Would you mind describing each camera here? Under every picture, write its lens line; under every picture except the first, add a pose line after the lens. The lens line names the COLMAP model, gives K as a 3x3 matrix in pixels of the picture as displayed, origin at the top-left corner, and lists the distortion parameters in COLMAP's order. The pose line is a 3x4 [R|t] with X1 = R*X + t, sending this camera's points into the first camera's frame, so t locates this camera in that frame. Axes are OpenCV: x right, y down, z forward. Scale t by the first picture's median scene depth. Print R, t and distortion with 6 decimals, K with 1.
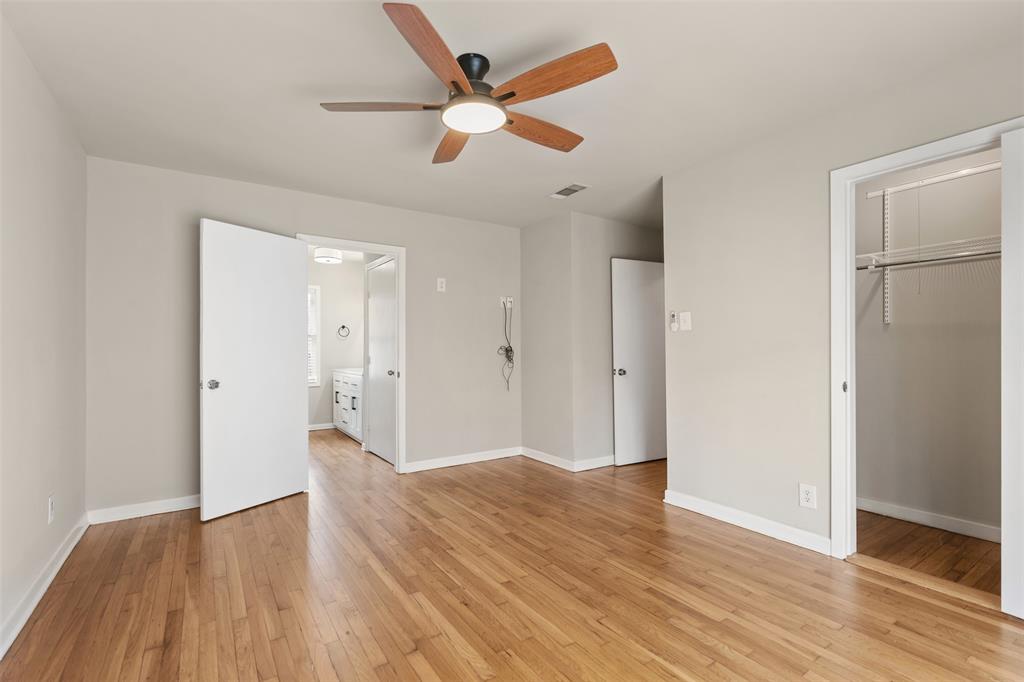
lens RADIAL K [[463.7, 0, 515.0], [0, 463.7, 342.7], [0, 0, 1]] dist [-0.012037, 0.006002]
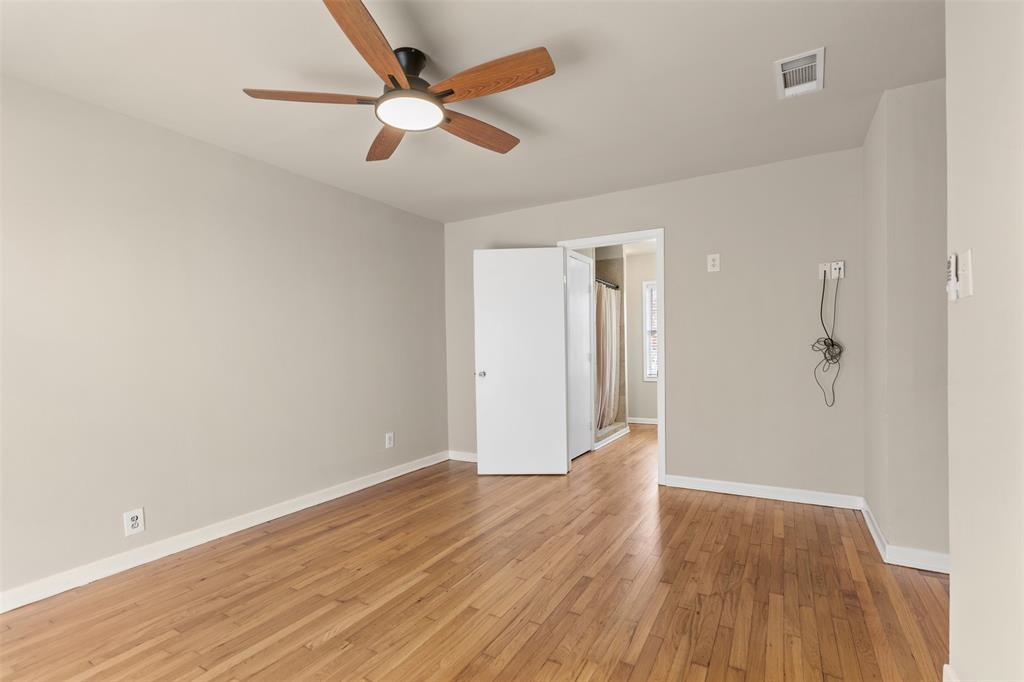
lens RADIAL K [[468.7, 0, 517.4], [0, 468.7, 350.8], [0, 0, 1]] dist [-0.011752, 0.000222]
pose [[0.443167, 0.002940, -0.896434, 0.614987], [0.026582, 0.999512, 0.016419, 0.004855], [0.896045, -0.031105, 0.442872, 0.513901]]
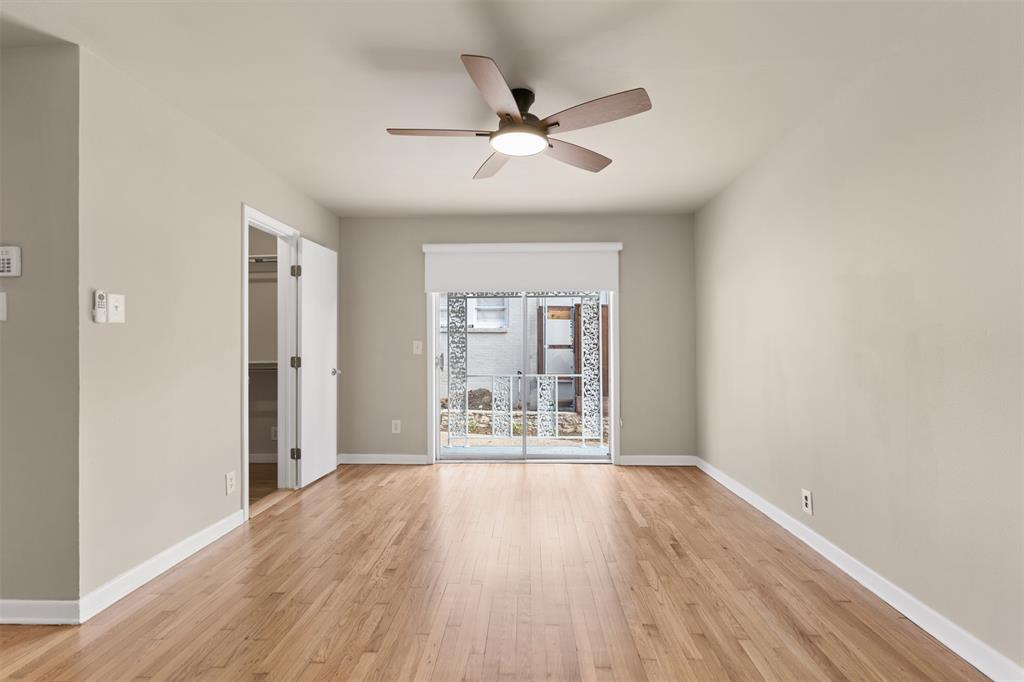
lens RADIAL K [[463.7, 0, 515.0], [0, 463.7, 342.7], [0, 0, 1]] dist [-0.012037, 0.006002]
pose [[-0.808962, 0.013947, 0.587695, -0.501758], [0.004180, 0.999830, -0.017974, 0.015305], [-0.587846, -0.012083, -0.808883, 1.305592]]
